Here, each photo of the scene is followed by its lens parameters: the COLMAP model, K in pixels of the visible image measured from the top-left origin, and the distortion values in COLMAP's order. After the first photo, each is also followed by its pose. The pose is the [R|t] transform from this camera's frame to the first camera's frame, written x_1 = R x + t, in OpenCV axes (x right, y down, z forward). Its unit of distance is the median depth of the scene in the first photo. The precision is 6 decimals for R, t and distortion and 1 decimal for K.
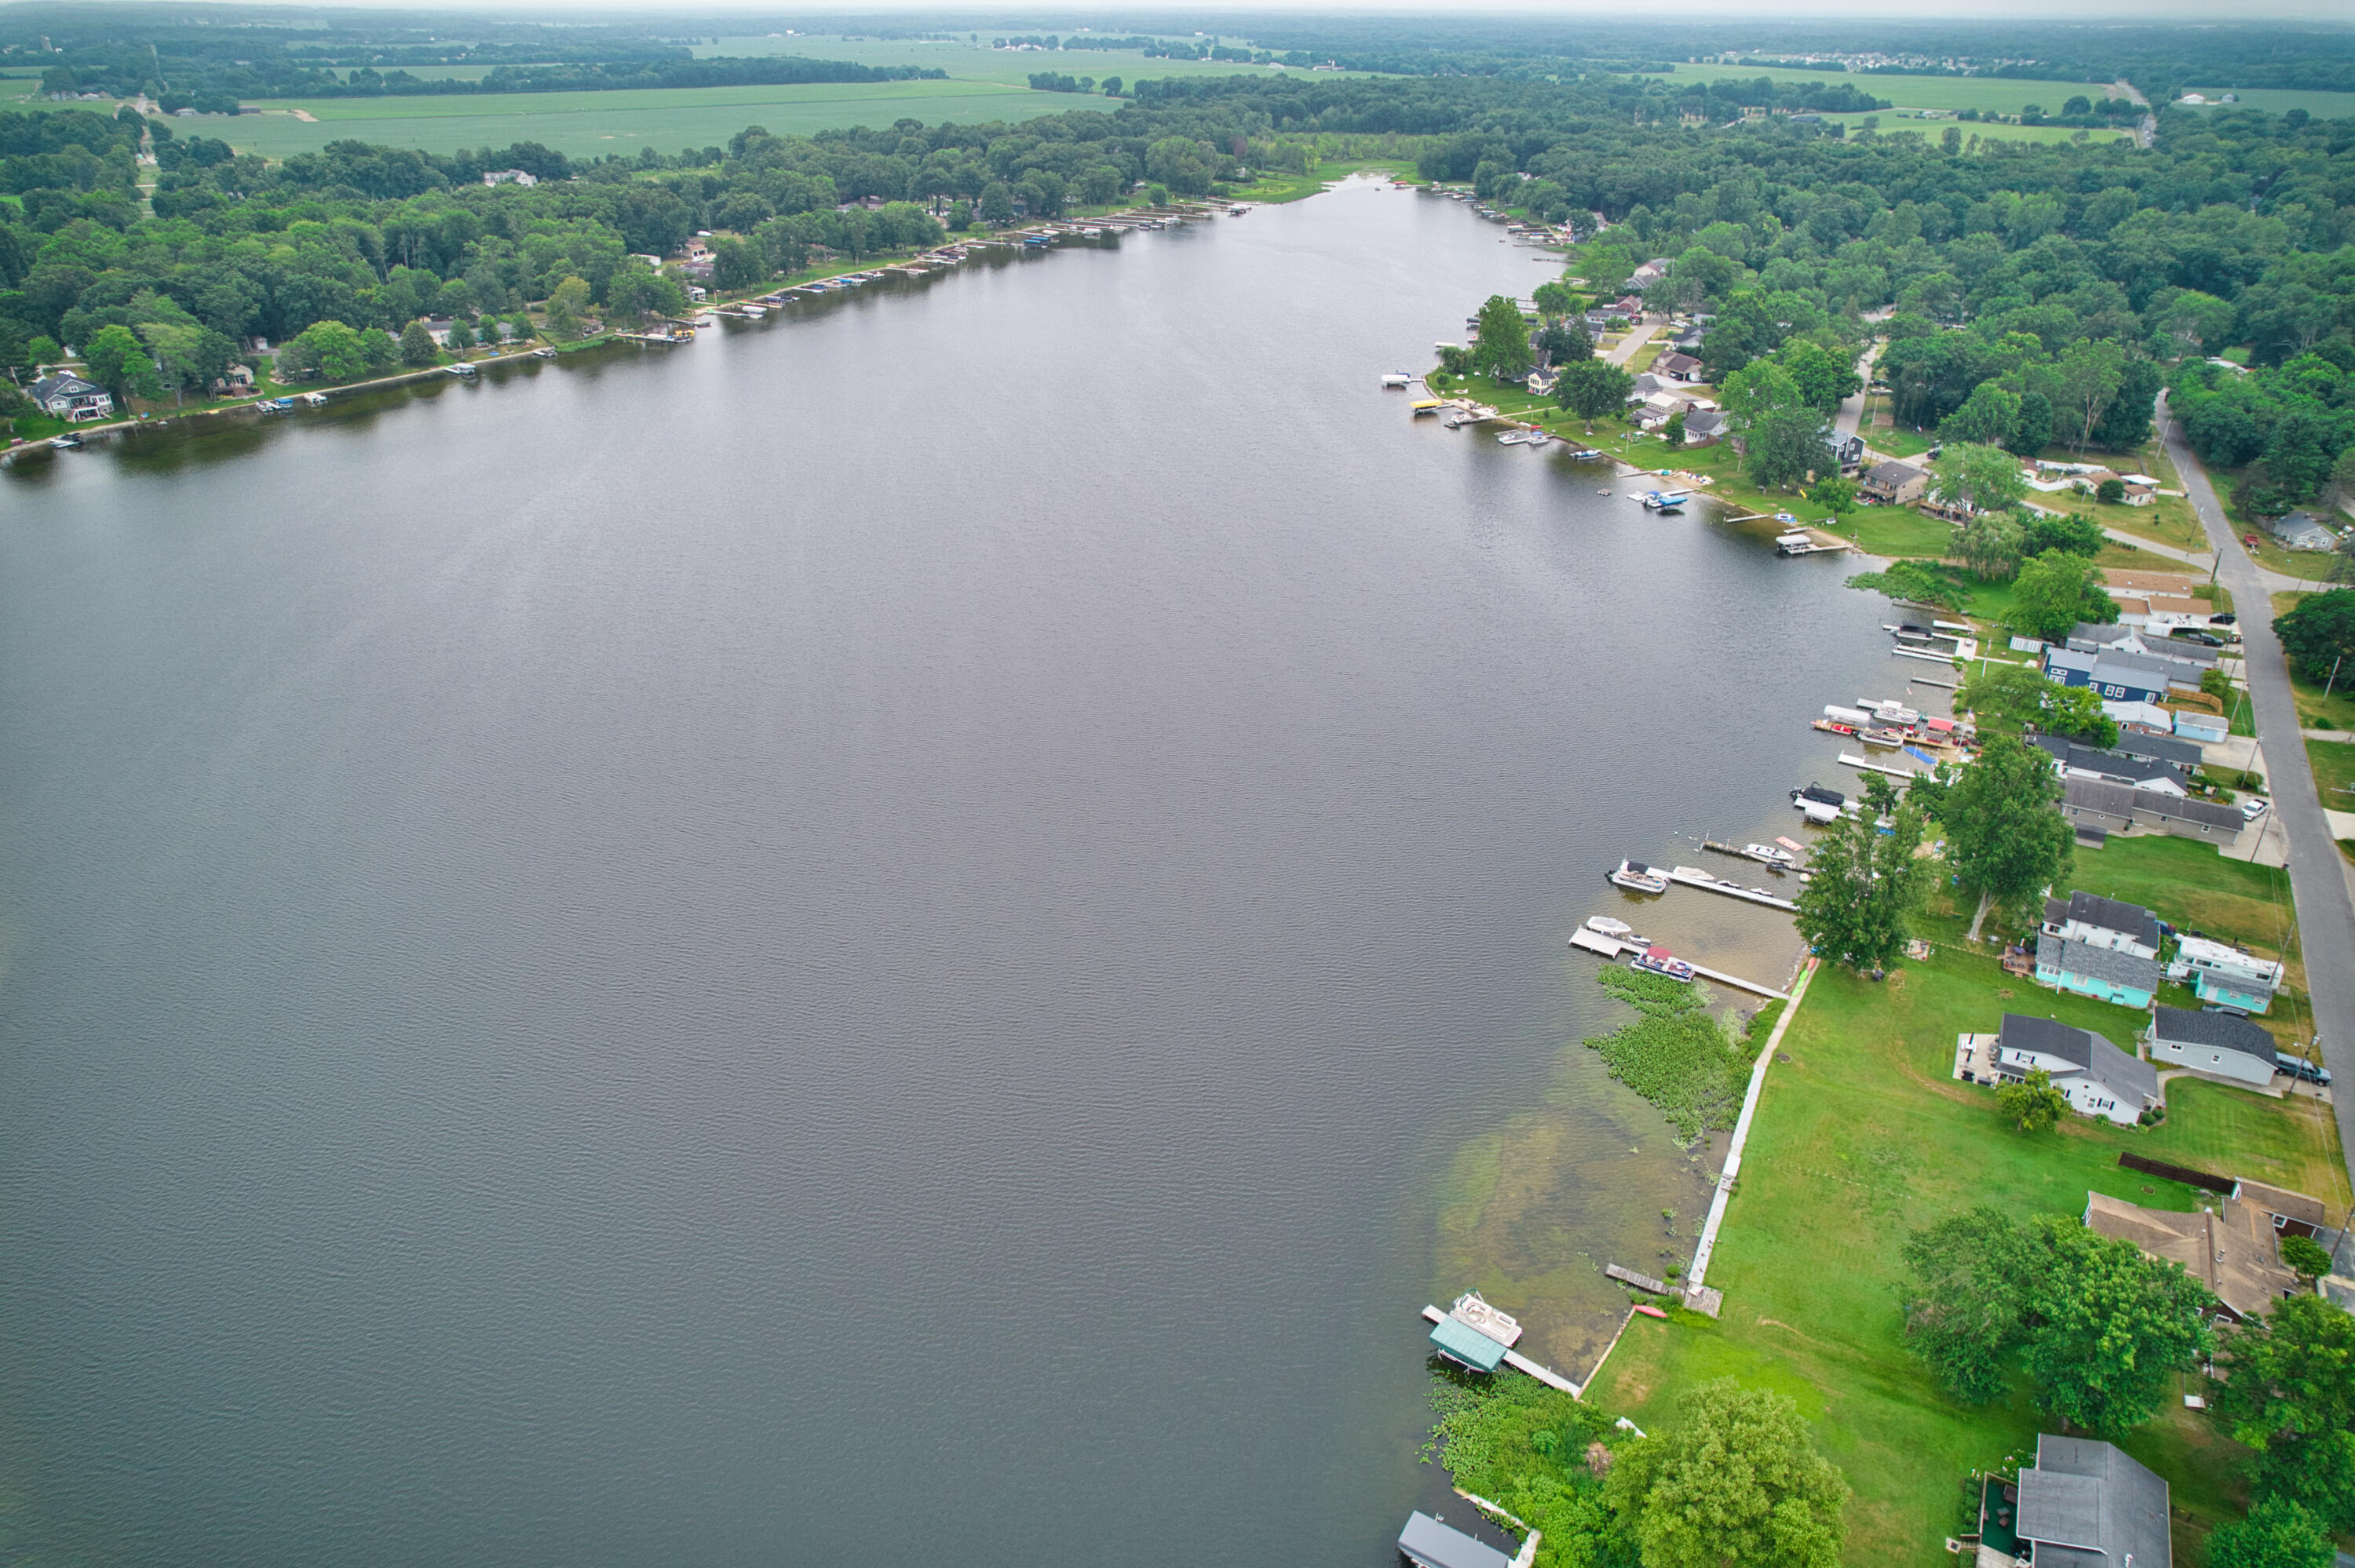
lens RADIAL K [[1507.1, 0, 1177.5], [0, 1507.1, 784.0], [0, 0, 1]] dist [-0.080715, 0.072722]
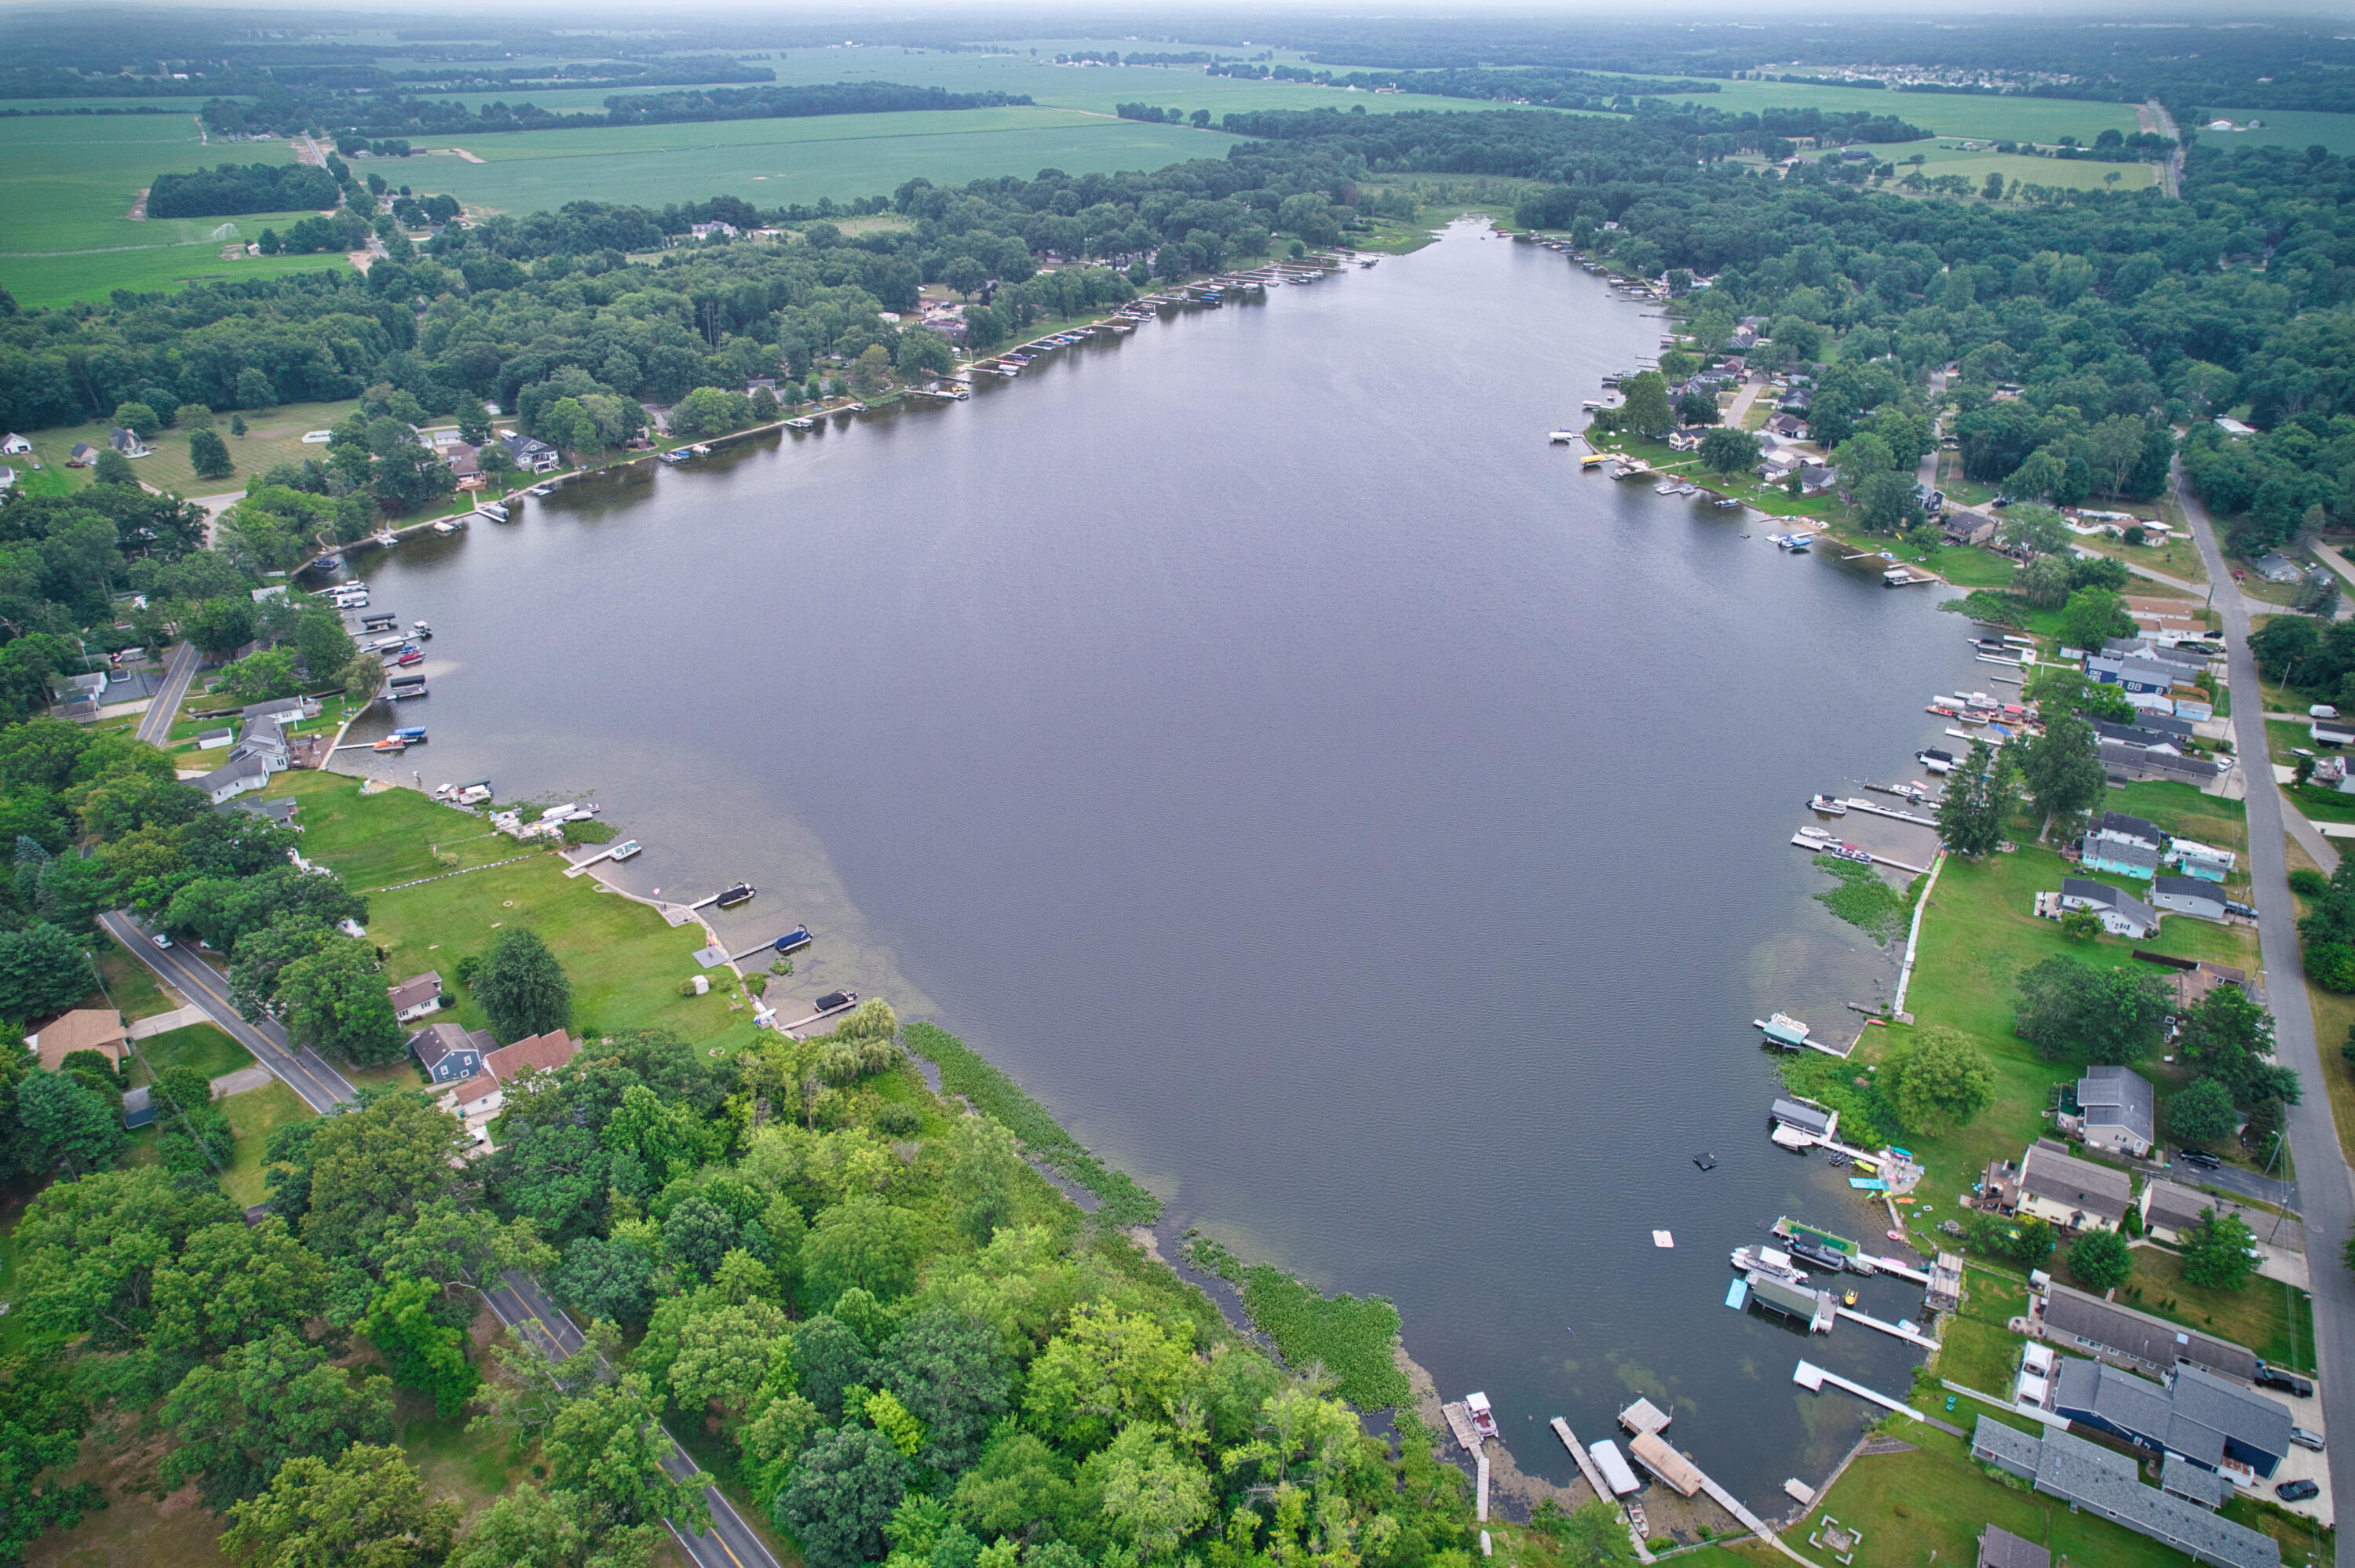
lens RADIAL K [[1507.1, 0, 1177.5], [0, 1507.1, 784.0], [0, 0, 1]] dist [-0.080715, 0.072722]
pose [[0.999893, 0.001958, -0.014485, -0.177074], [-0.001895, 0.999989, 0.004372, 0.017794], [0.014493, -0.004344, 0.999886, -0.289070]]
